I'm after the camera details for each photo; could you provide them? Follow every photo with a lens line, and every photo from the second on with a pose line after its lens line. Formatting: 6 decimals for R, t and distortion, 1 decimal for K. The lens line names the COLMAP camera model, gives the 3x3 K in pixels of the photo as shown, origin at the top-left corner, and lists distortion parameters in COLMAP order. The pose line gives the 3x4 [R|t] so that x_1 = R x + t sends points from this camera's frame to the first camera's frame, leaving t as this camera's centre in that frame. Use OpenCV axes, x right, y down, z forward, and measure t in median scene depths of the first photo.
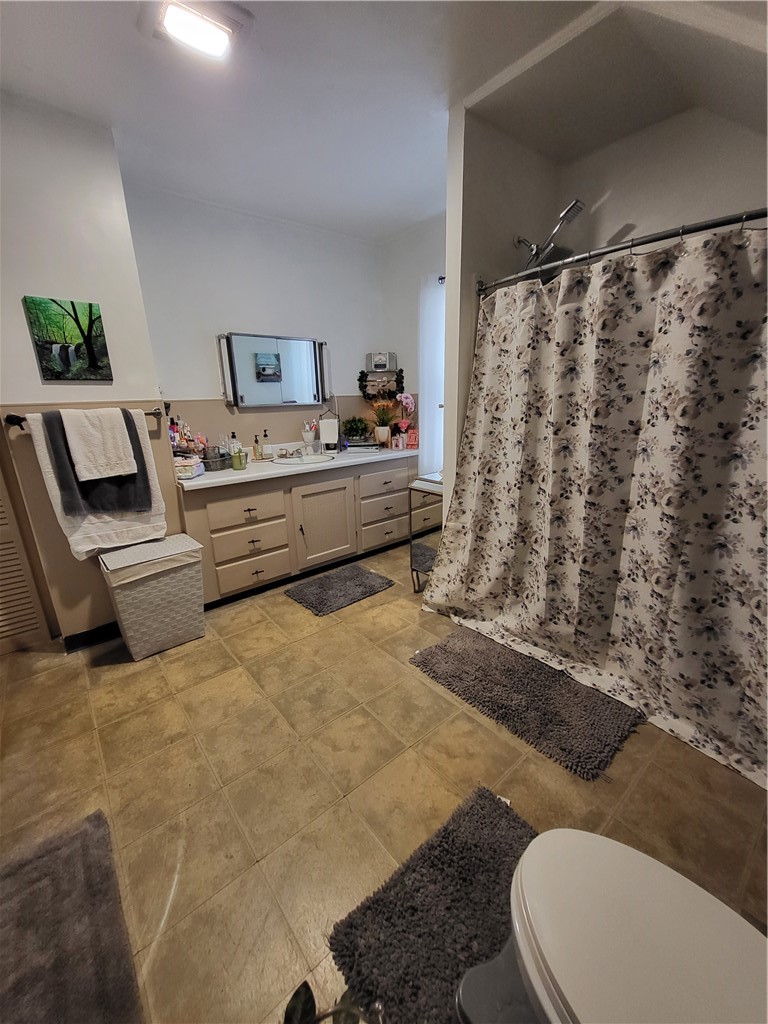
lens RADIAL K [[406.0, 0, 383.6], [0, 406.0, 513.4], [0, 0, 1]] dist [0.007089, -0.003564]
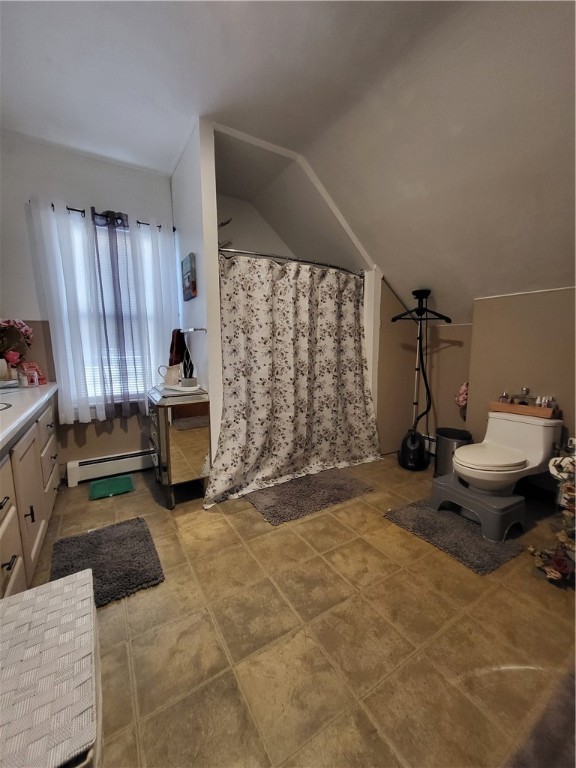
lens RADIAL K [[304.5, 0, 287.6], [0, 304.5, 385.8], [0, 0, 1]] dist [0.007089, -0.003564]
pose [[0.142307, -0.104024, 0.984341, -0.902909], [0.277239, 0.958847, 0.061249, -0.102451], [-0.950204, 0.264181, 0.165290, 0.787208]]
